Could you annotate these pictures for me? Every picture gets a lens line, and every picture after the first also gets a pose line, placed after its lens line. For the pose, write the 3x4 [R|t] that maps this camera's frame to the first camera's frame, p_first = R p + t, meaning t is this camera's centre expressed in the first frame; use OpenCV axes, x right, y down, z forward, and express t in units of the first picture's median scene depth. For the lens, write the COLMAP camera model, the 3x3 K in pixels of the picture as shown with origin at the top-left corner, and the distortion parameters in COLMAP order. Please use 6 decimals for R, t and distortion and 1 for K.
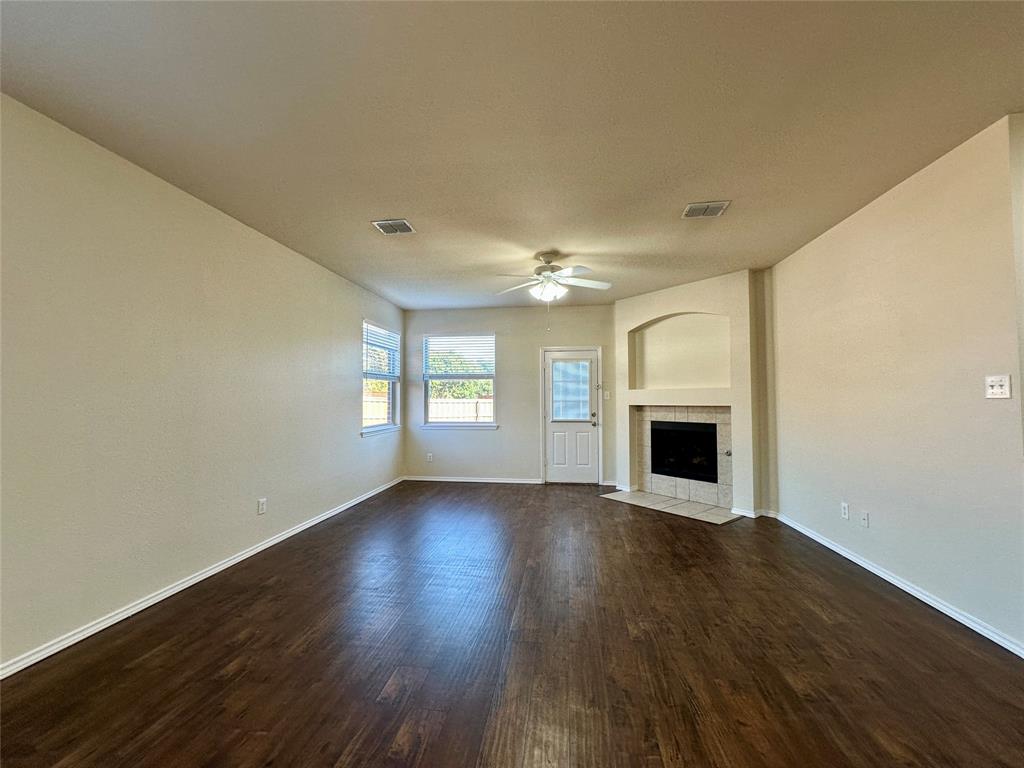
lens RADIAL K [[407.1, 0, 509.3], [0, 407.1, 383.8], [0, 0, 1]] dist [-0.005454, 0.000243]
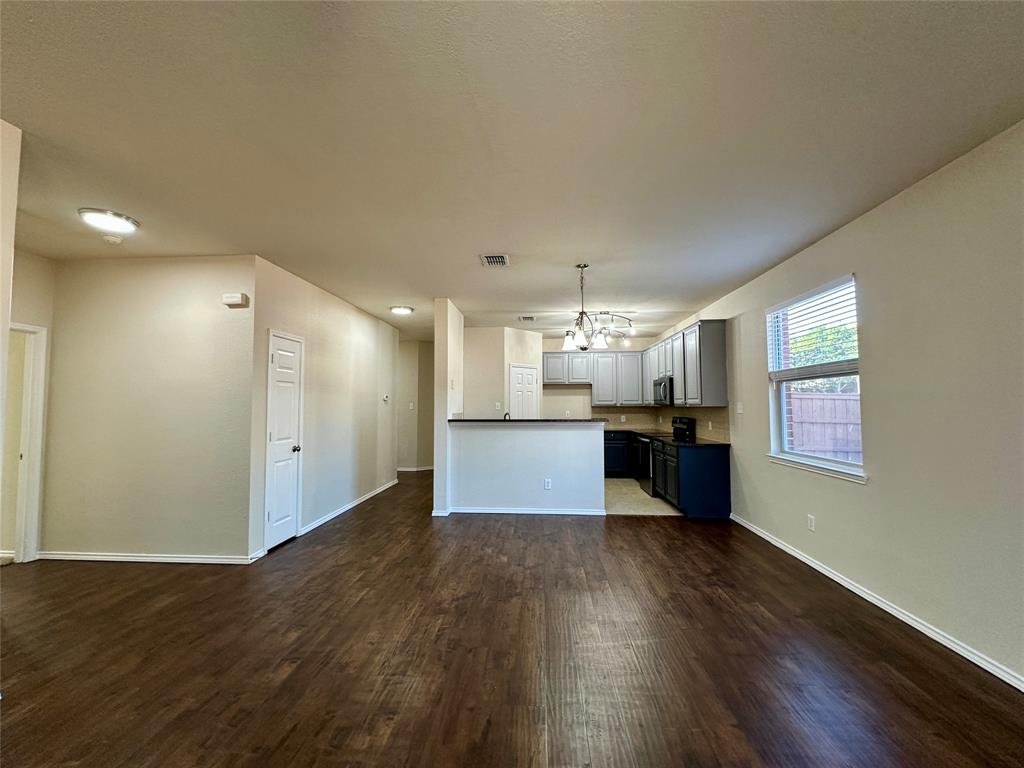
lens RADIAL K [[407.1, 0, 509.2], [0, 407.1, 388.2], [0, 0, 1]] dist [-0.005454, 0.000243]
pose [[-0.997985, 0.002077, -0.063414, 0.042961], [0.007218, 0.996692, -0.080956, 0.011509], [0.063036, -0.081250, -0.994698, 0.647239]]
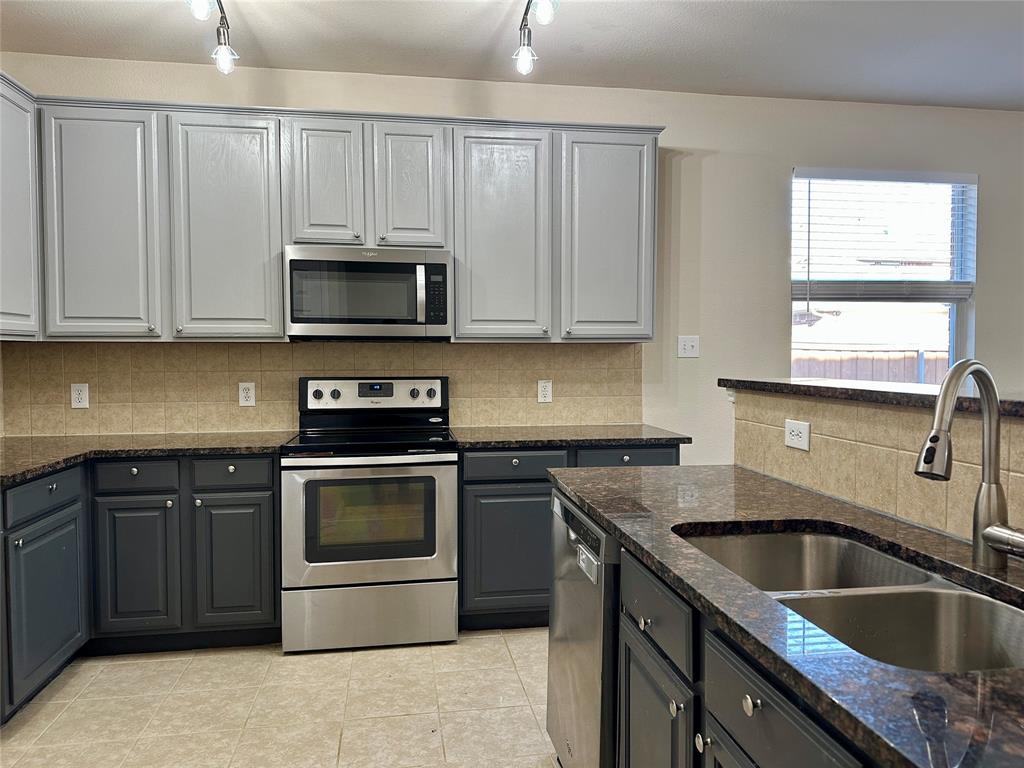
lens RADIAL K [[722.2, 0, 518.9], [0, 722.2, 382.8], [0, 0, 1]] dist [0.035180, -0.043919]
pose [[0.293714, 0.037474, -0.955158, 0.142862], [0.040376, 0.997853, 0.051565, -0.016459], [0.955040, -0.053711, 0.291571, -0.396992]]
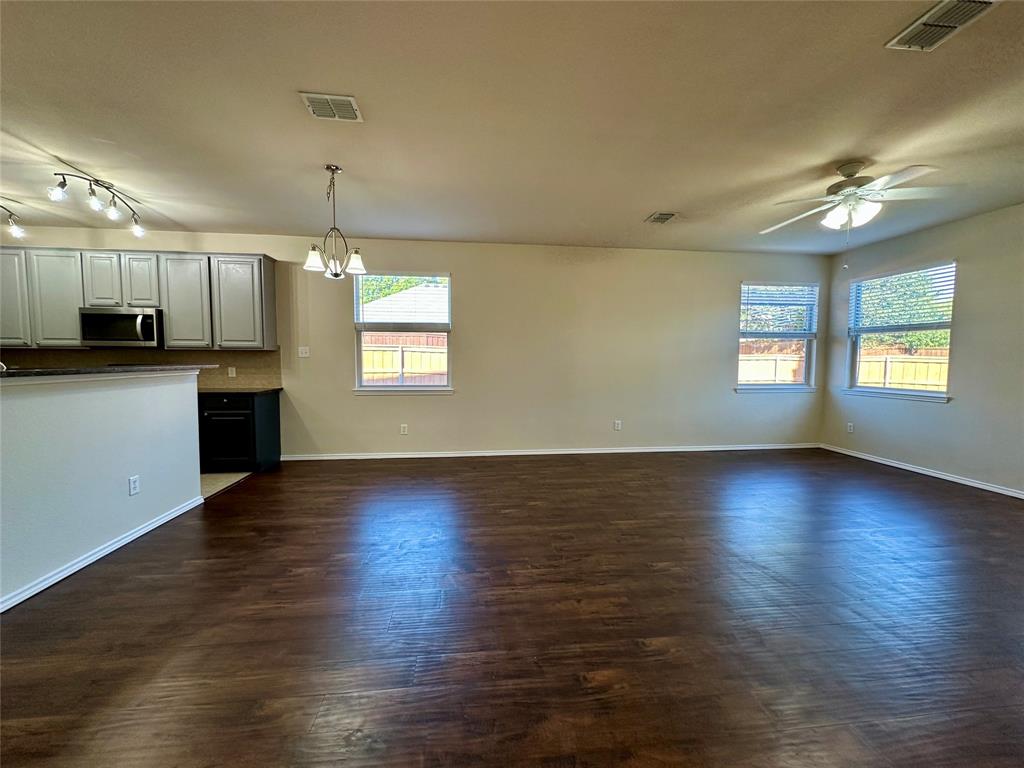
lens RADIAL K [[407.1, 0, 515.9], [0, 407.1, 385.6], [0, 0, 1]] dist [-0.005454, 0.000243]
pose [[0.257432, 0.066349, -0.964016, 0.442622], [0.032092, 0.996503, 0.077155, 0.007519], [0.965763, -0.050799, 0.254402, 0.126852]]
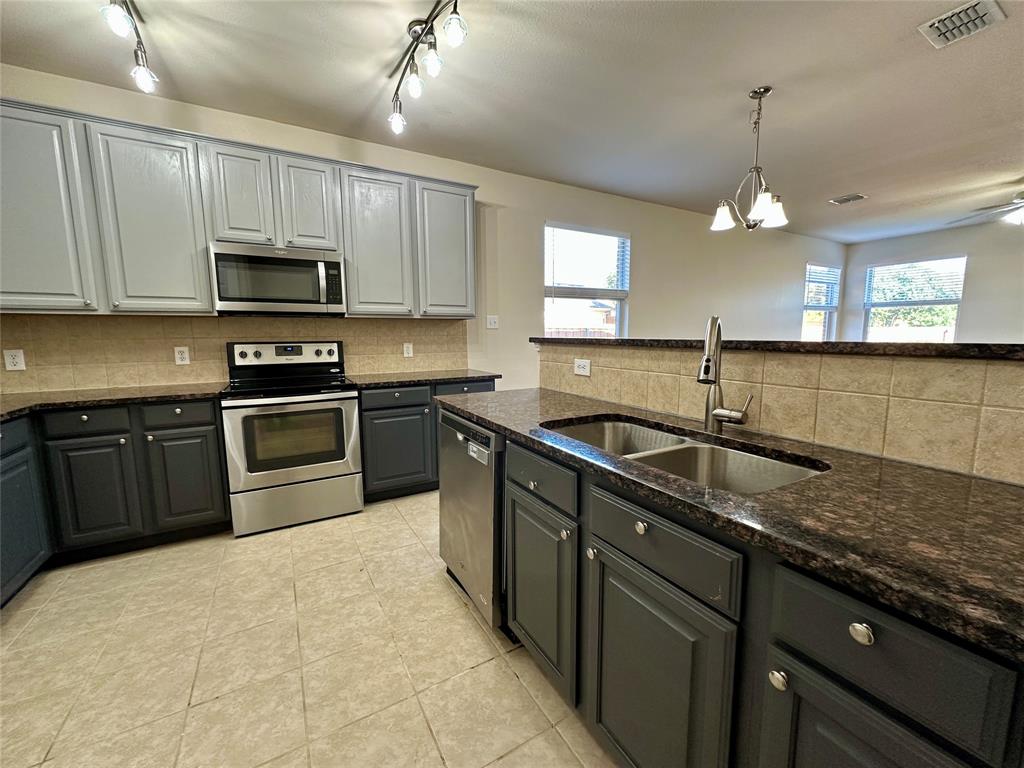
lens RADIAL K [[407.1, 0, 515.6], [0, 407.1, 385.6], [0, 0, 1]] dist [-0.005454, 0.000243]
pose [[0.614201, 0.098989, -0.782917, 0.087089], [0.037099, 0.987383, 0.153945, -0.008252], [0.788277, -0.123599, 0.602779, -0.420404]]
